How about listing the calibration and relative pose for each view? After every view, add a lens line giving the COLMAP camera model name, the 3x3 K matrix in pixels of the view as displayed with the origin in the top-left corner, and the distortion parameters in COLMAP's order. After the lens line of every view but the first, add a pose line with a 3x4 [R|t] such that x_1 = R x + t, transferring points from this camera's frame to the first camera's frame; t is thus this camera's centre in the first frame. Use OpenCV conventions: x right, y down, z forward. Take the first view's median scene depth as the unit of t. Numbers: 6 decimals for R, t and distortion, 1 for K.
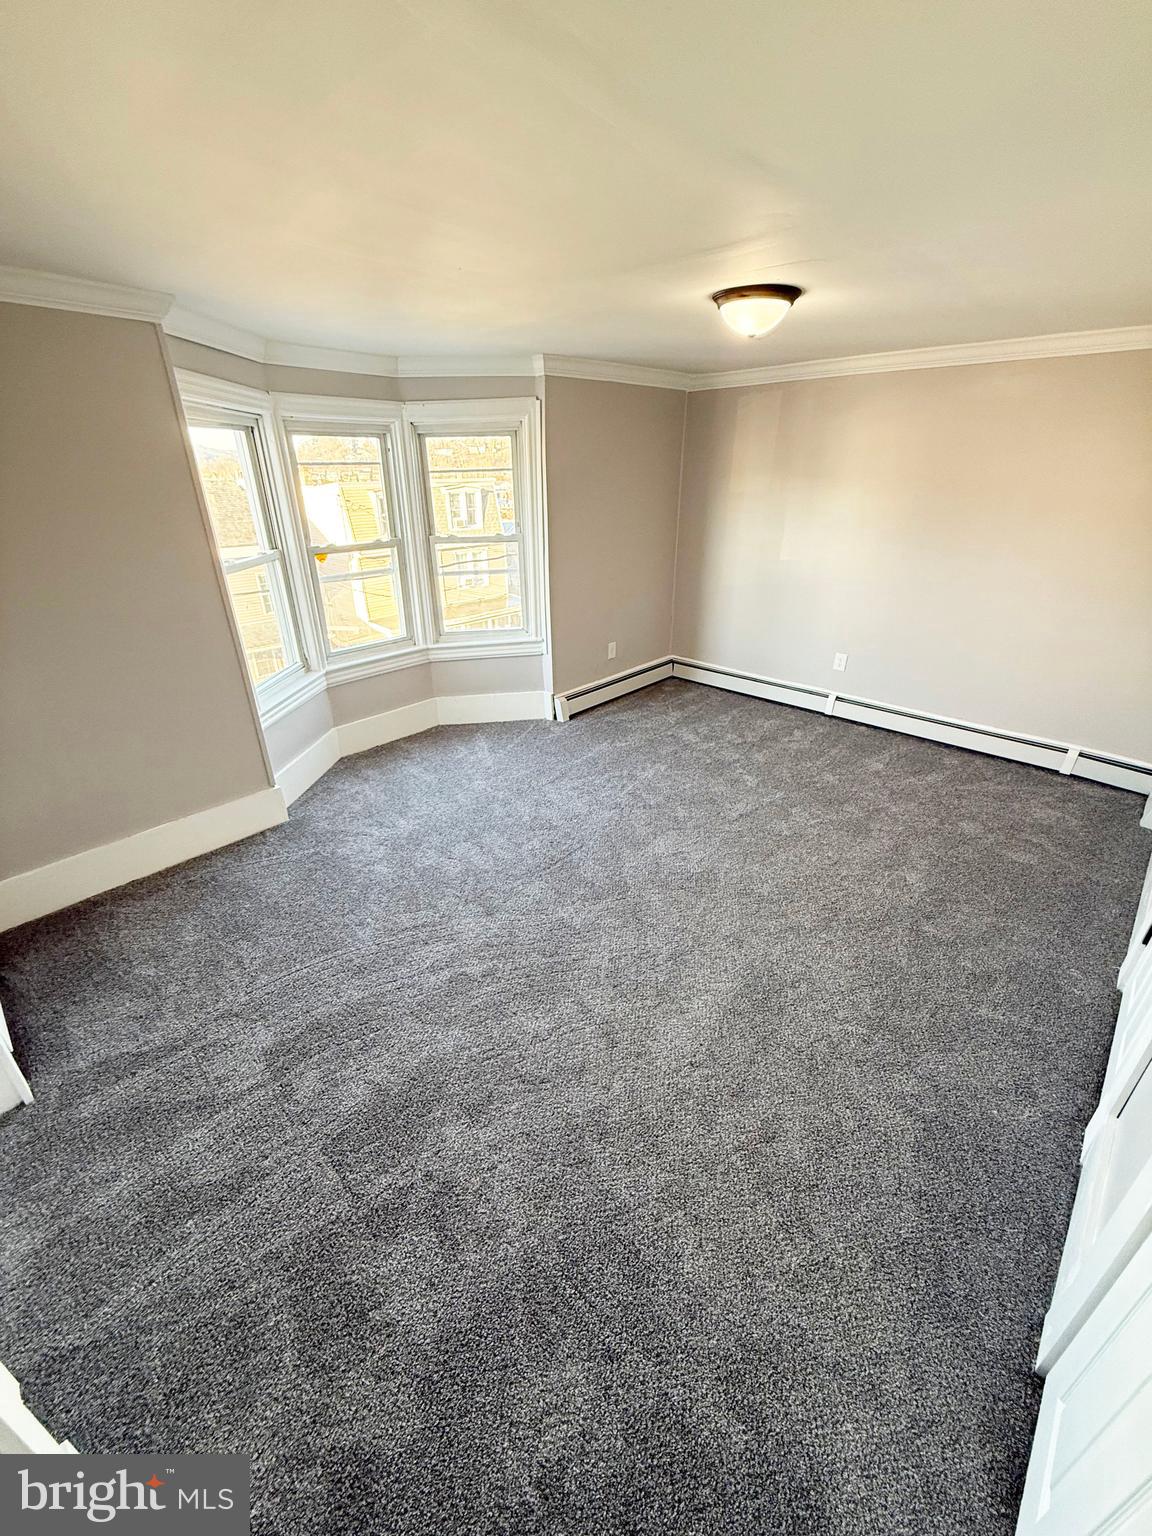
lens RADIAL K [[618.0, 0, 574.1], [0, 618.0, 759.7], [0, 0, 1]] dist [-0.001007, 0.000121]
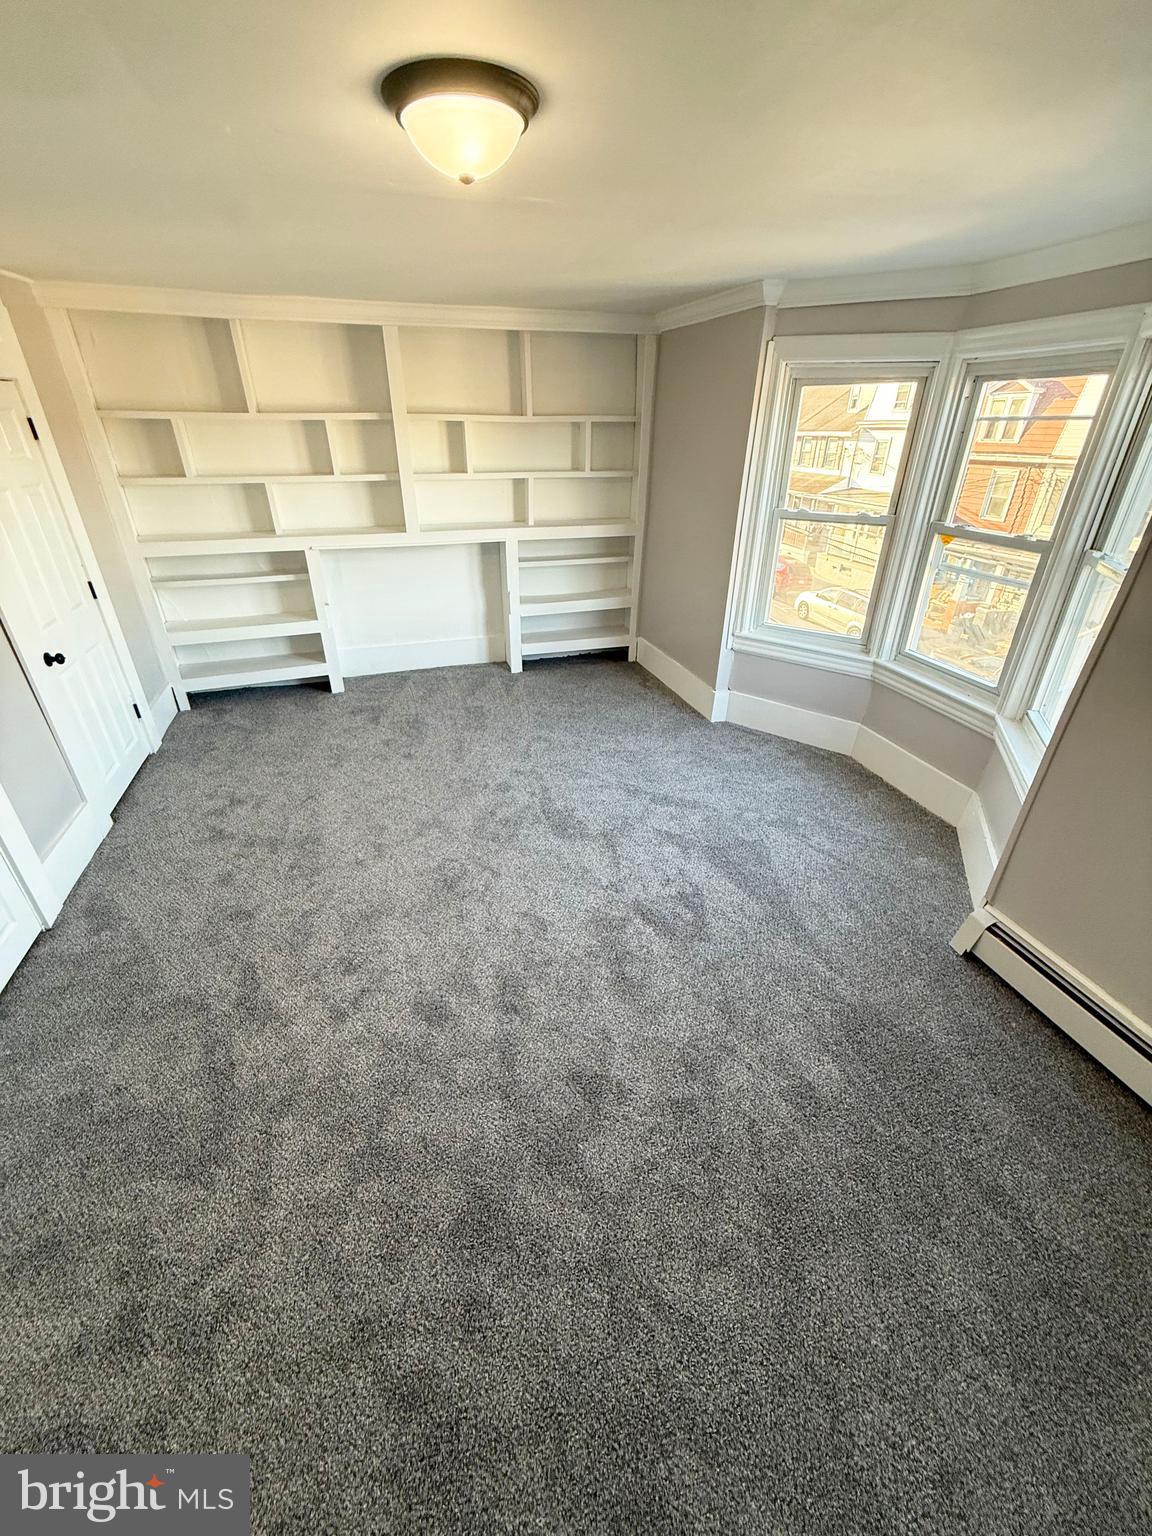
lens RADIAL K [[618.0, 0, 573.7], [0, 618.0, 774.6], [0, 0, 1]] dist [-0.001007, 0.000121]
pose [[-0.484766, 0.439429, -0.756243, 0.651364], [-0.375387, 0.676417, 0.633675, -0.513809], [0.789991, 0.591068, -0.162948, 1.068712]]
